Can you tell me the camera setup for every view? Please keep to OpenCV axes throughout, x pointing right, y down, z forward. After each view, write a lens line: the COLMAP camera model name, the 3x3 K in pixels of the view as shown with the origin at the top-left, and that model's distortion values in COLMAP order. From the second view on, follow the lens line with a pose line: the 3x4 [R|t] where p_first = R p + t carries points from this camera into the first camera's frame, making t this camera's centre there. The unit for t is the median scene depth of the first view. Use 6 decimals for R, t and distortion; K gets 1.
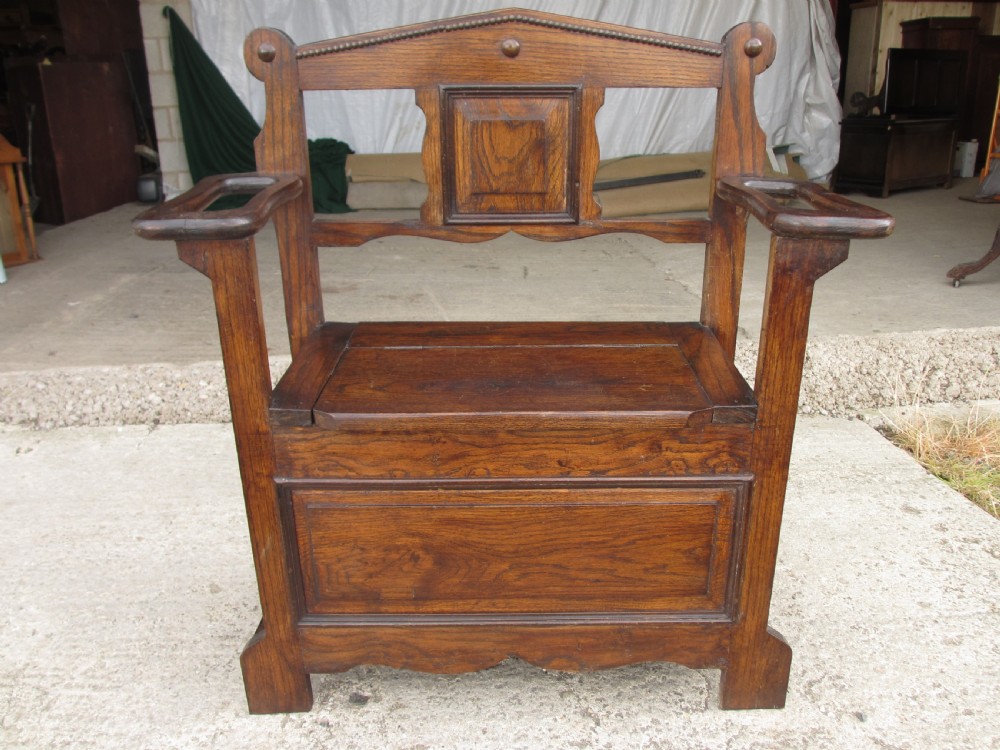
lens RADIAL K [[841.6, 0, 508.7], [0, 841.6, 370.5], [0, 0, 1]] dist [-0.061591, 0.008991]
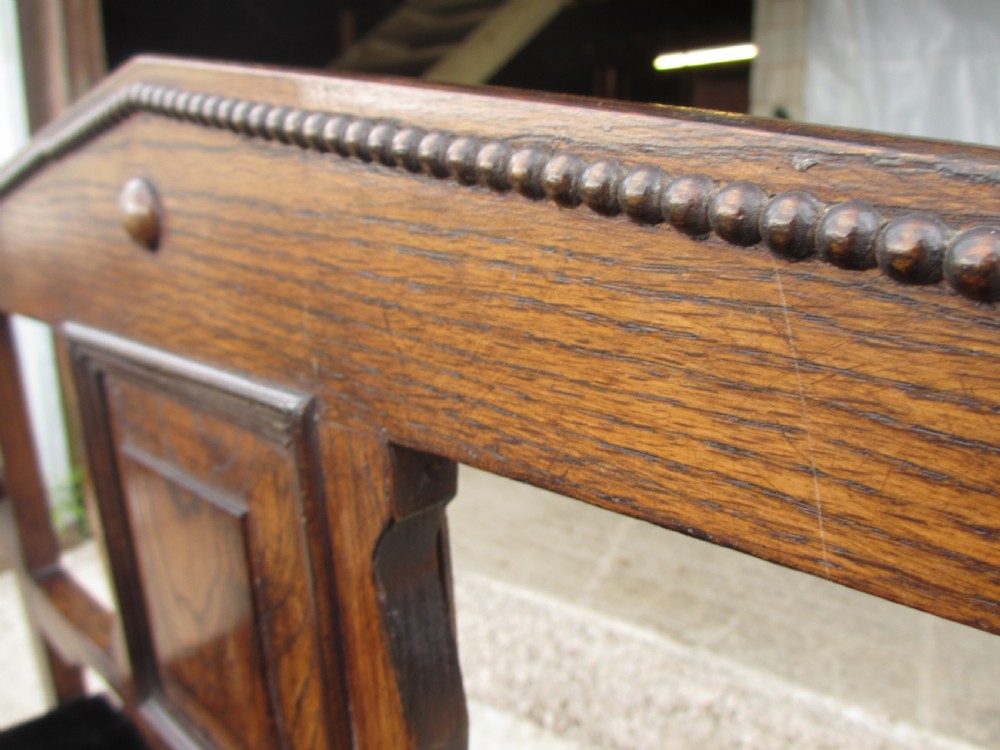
lens RADIAL K [[841.6, 0, 502.1], [0, 841.6, 365.4], [0, 0, 1]] dist [-0.061591, 0.008991]
pose [[0.700469, 0.141608, -0.699493, 0.249873], [-0.214074, 0.976675, -0.016651, -0.350934], [0.680820, 0.161407, 0.714445, 0.874856]]
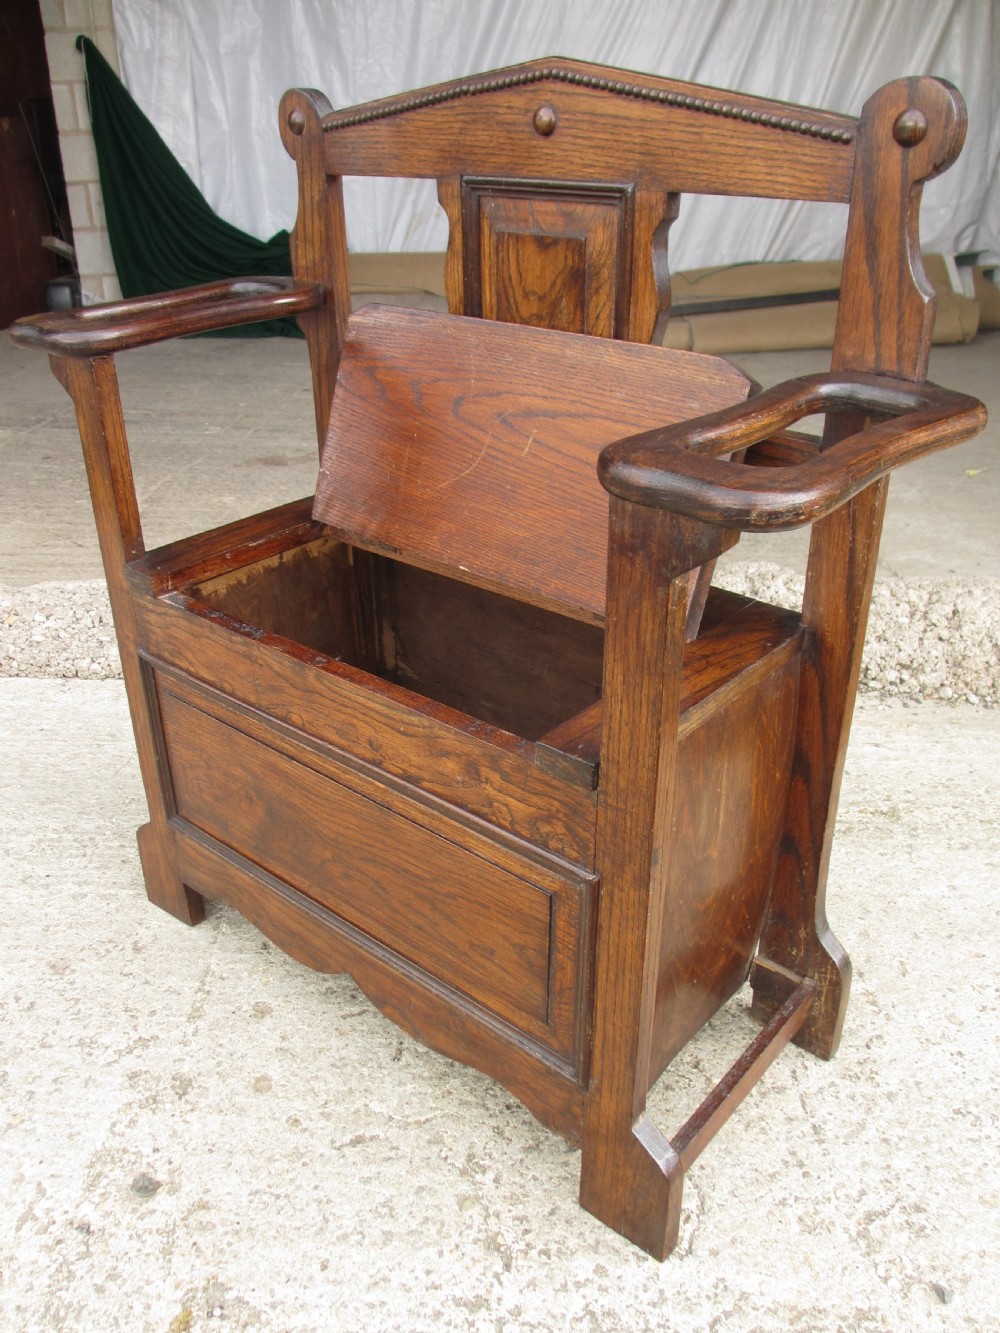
lens RADIAL K [[1121.9, 0, 502.0], [0, 1121.9, 662.0], [0, 0, 1]] dist [-0.061591, 0.008991]
pose [[0.758841, 0.297651, -0.579279, 0.579535], [-0.234399, 0.954669, 0.183480, -0.132174], [0.607632, -0.003450, 0.794211, 0.289354]]
